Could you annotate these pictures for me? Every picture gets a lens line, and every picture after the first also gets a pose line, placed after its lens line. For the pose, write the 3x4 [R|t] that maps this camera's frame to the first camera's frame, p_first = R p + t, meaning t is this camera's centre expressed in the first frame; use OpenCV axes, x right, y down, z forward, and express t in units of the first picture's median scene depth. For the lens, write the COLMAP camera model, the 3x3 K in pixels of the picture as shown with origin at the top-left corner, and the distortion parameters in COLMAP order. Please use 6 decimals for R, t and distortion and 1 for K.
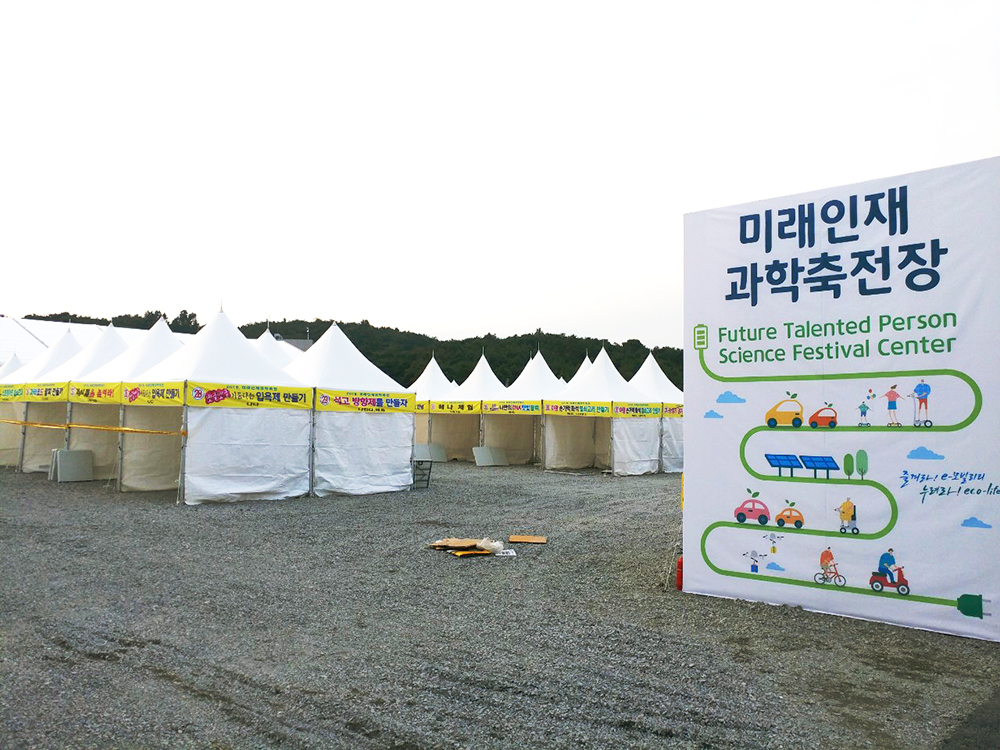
lens RADIAL K [[787.4, 0, 500.0], [0, 787.4, 375.0], [0, 0, 1]] dist [0.081429, -0.001040]
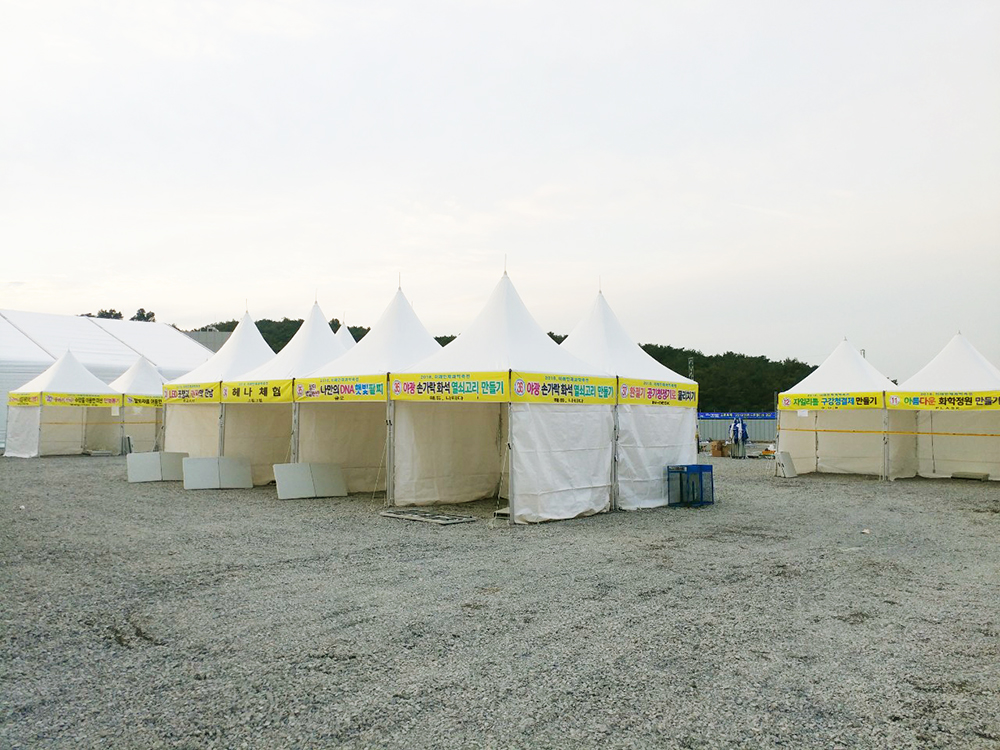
lens RADIAL K [[787.4, 0, 500.0], [0, 787.4, 375.0], [0, 0, 1]] dist [0.081429, -0.001040]
pose [[0.999803, -0.006970, 0.018568, 0.119596], [0.007039, 0.999969, -0.003617, 0.035856], [-0.018542, 0.003747, 0.999821, 0.483077]]
